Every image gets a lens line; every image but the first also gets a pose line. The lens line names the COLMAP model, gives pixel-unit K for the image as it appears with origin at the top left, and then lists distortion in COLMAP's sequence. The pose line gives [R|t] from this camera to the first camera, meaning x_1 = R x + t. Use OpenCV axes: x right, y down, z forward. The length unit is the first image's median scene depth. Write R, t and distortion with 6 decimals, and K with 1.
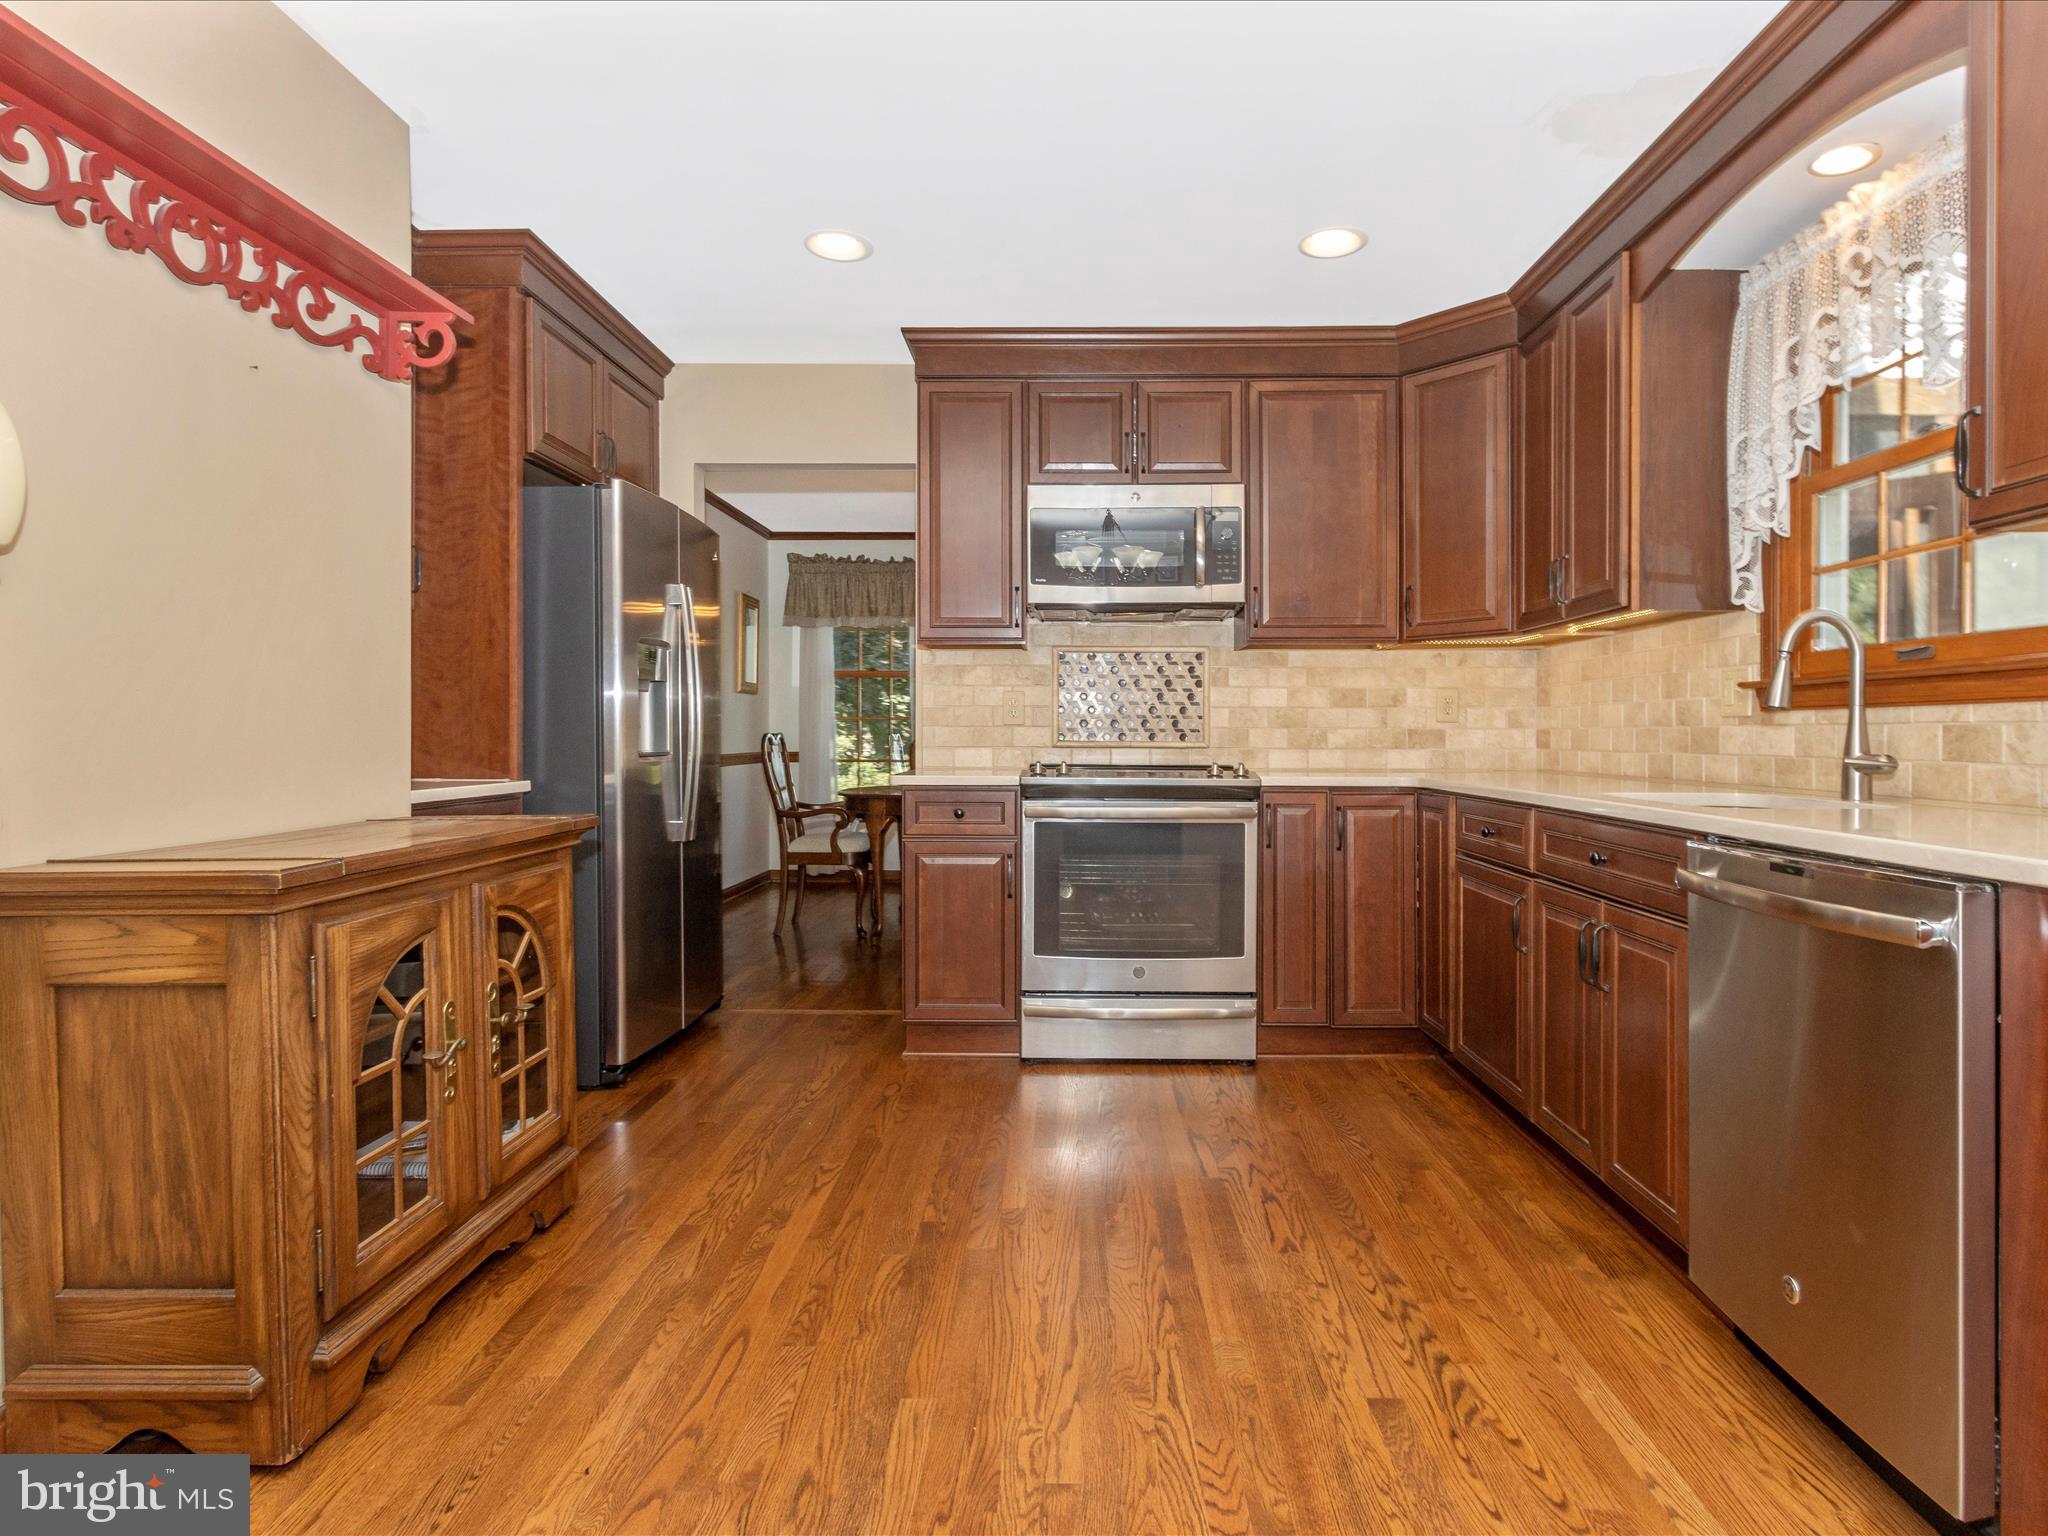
lens RADIAL K [[1029.0, 0, 1083.5], [0, 1029.0, 748.9], [0, 0, 1]] dist [0.001257, -0.002469]
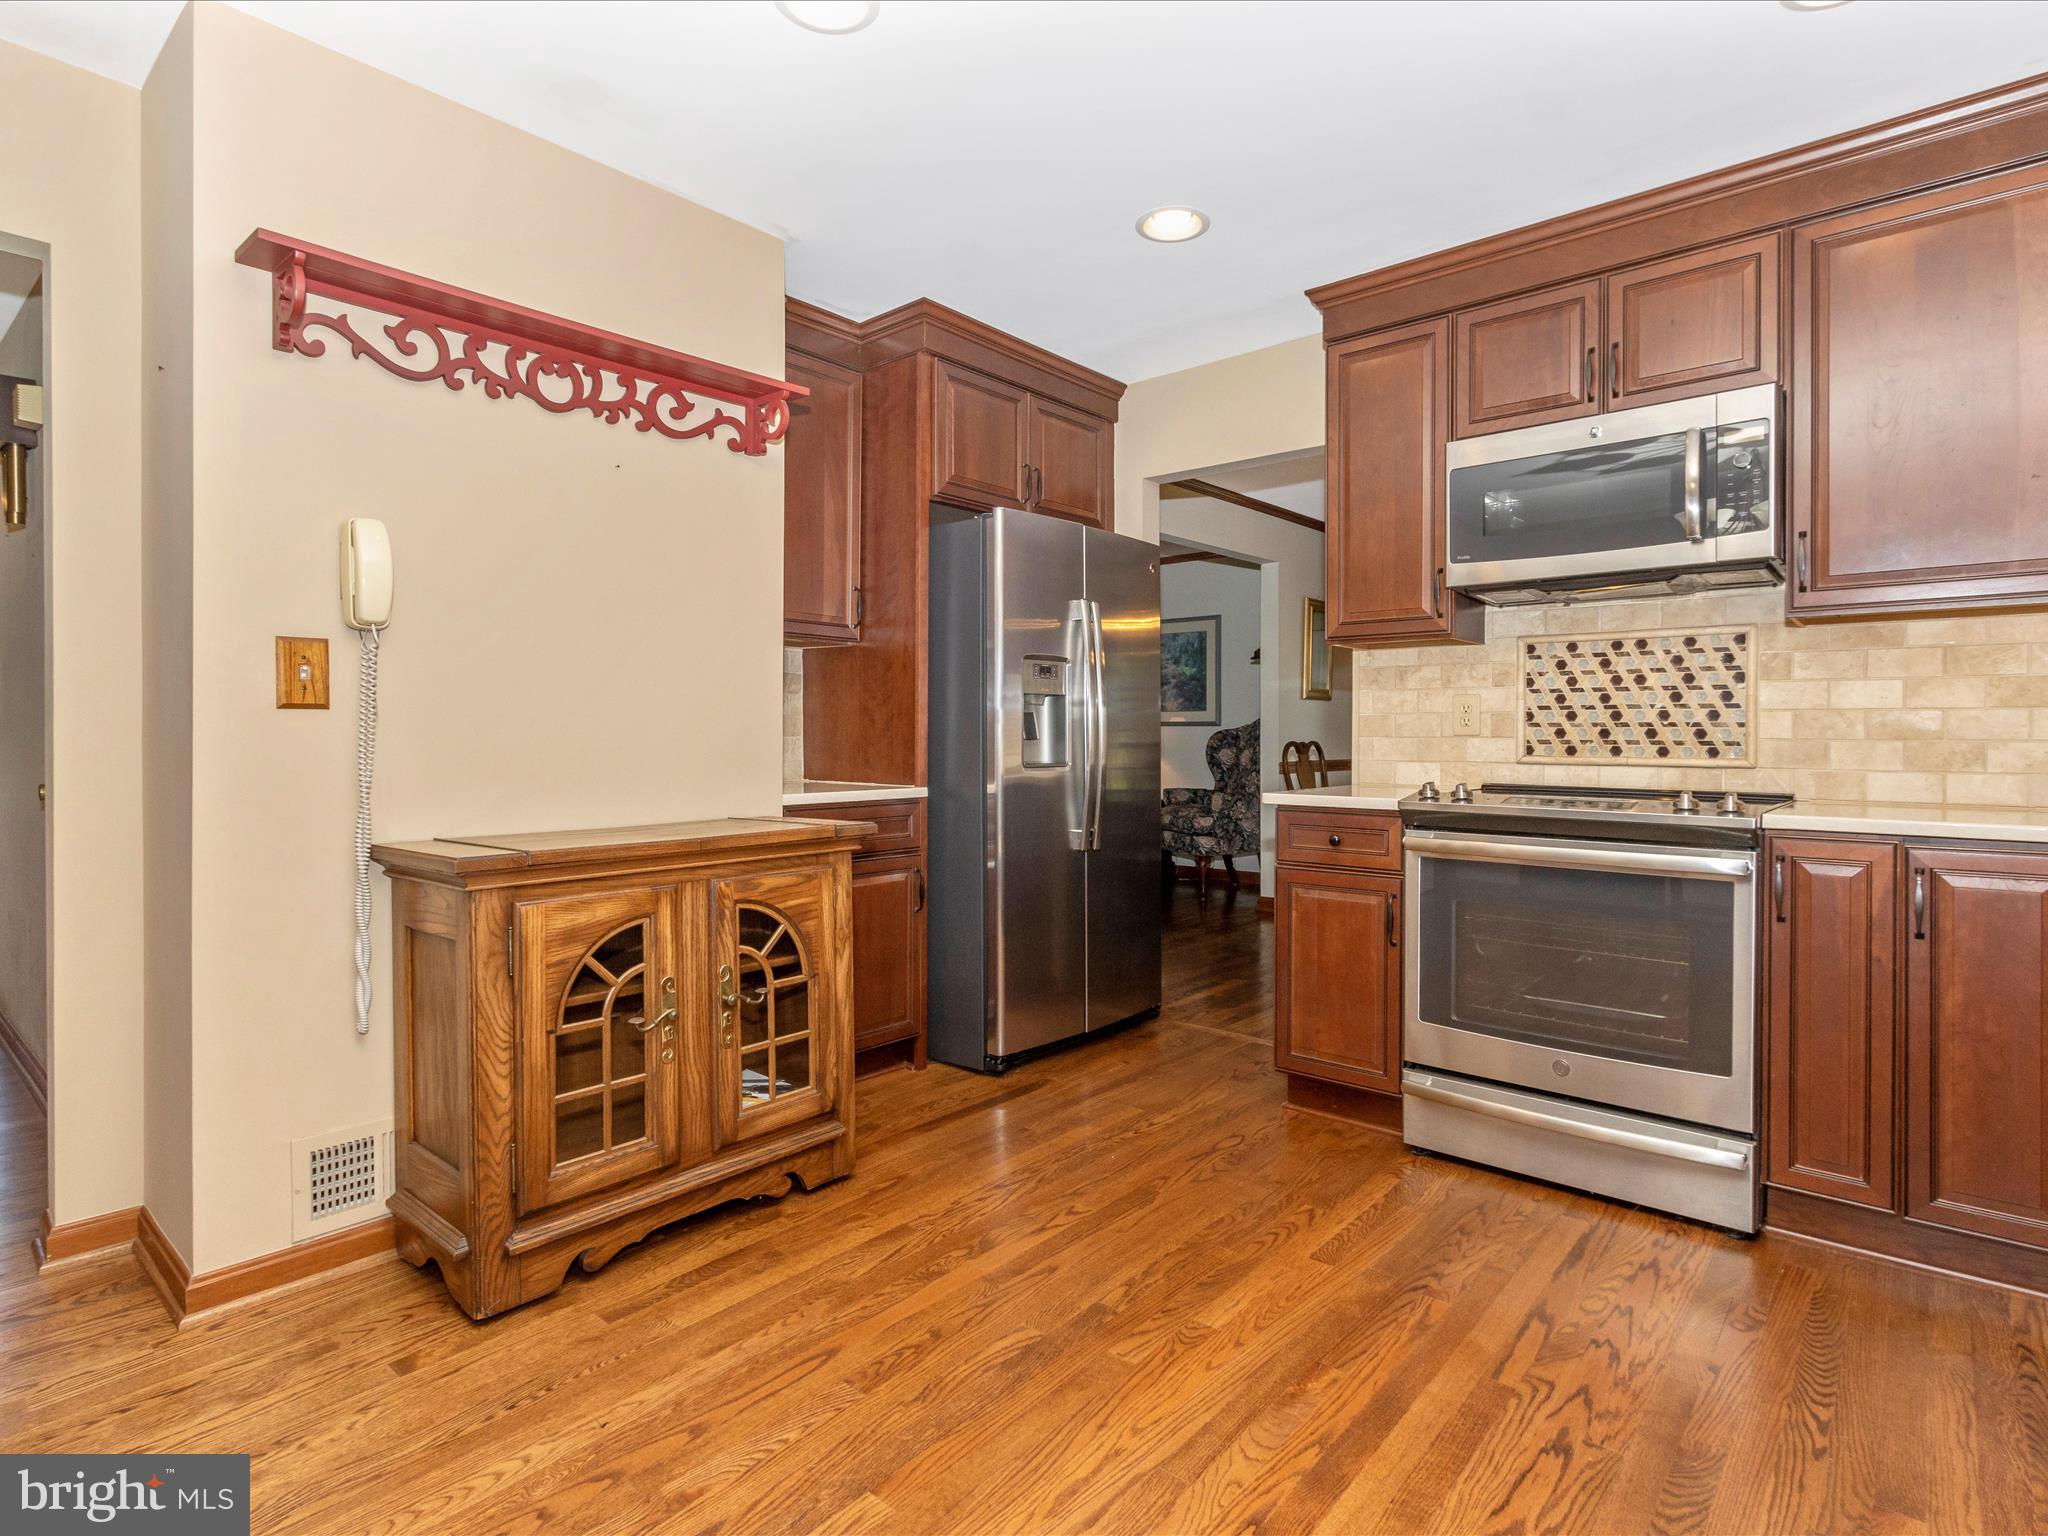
lens RADIAL K [[1029.0, 0, 1070.3], [0, 1029.0, 751.6], [0, 0, 1]] dist [0.001257, -0.002469]
pose [[0.772411, 0.010389, -0.635038, 0.299619], [-0.011167, 0.999934, 0.002777, -0.013417], [0.635025, 0.004947, 0.772476, 0.233480]]
